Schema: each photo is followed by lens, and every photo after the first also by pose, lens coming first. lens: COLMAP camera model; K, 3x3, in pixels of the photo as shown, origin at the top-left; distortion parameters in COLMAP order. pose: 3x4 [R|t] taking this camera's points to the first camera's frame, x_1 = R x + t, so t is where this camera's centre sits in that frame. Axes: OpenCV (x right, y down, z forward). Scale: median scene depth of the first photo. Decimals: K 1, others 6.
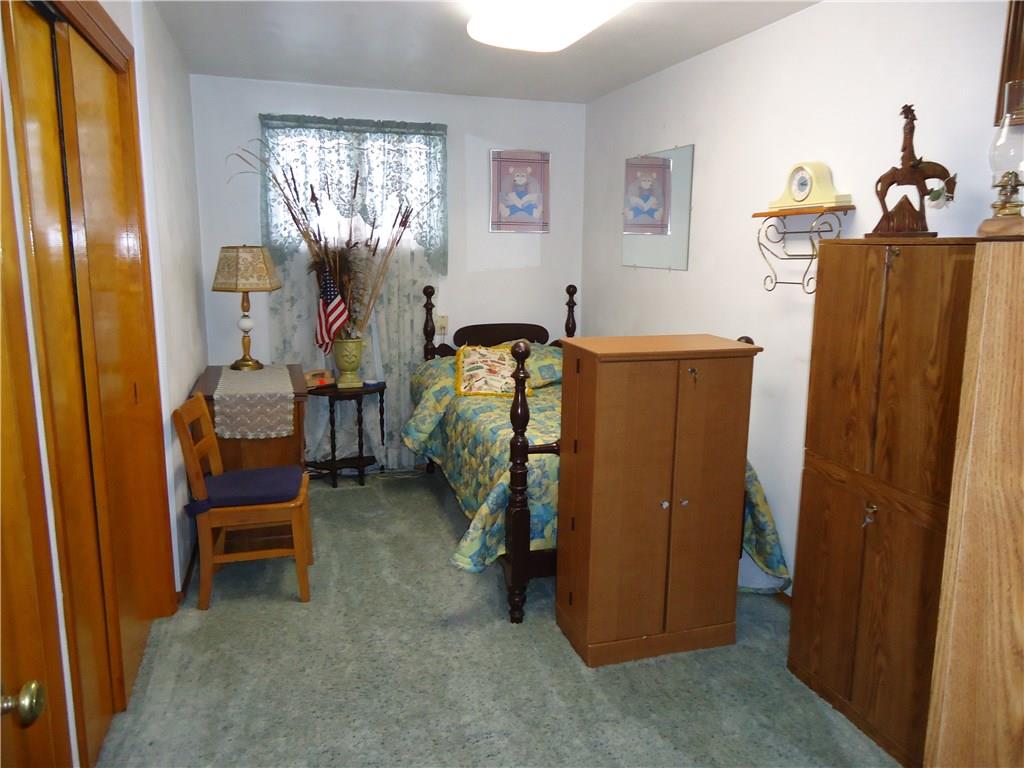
lens RADIAL K [[730.5, 0, 512.0], [0, 730.5, 384.0], [0, 0, 1]] dist [-0.027313, 0.005883]
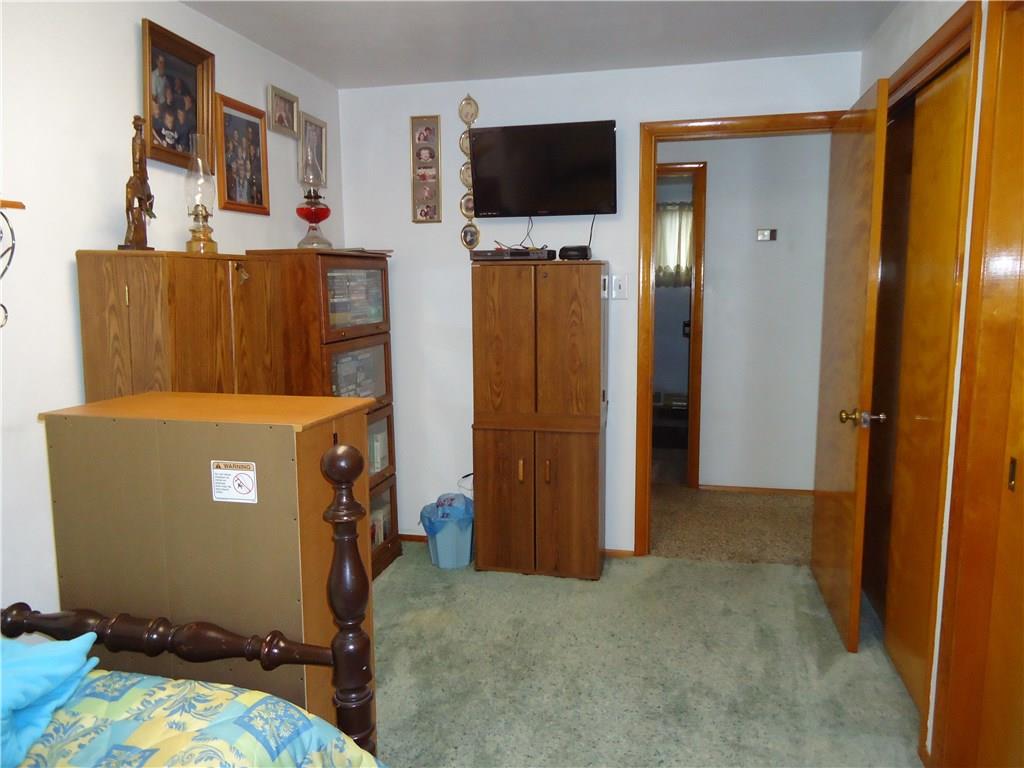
lens RADIAL K [[730.5, 0, 512.0], [0, 730.5, 384.0], [0, 0, 1]] dist [-0.027313, 0.005883]
pose [[-0.862645, -0.077052, 0.499906, -0.422416], [0.086087, 0.951544, 0.295216, -0.294874], [-0.498430, 0.297702, -0.814212, 1.699807]]
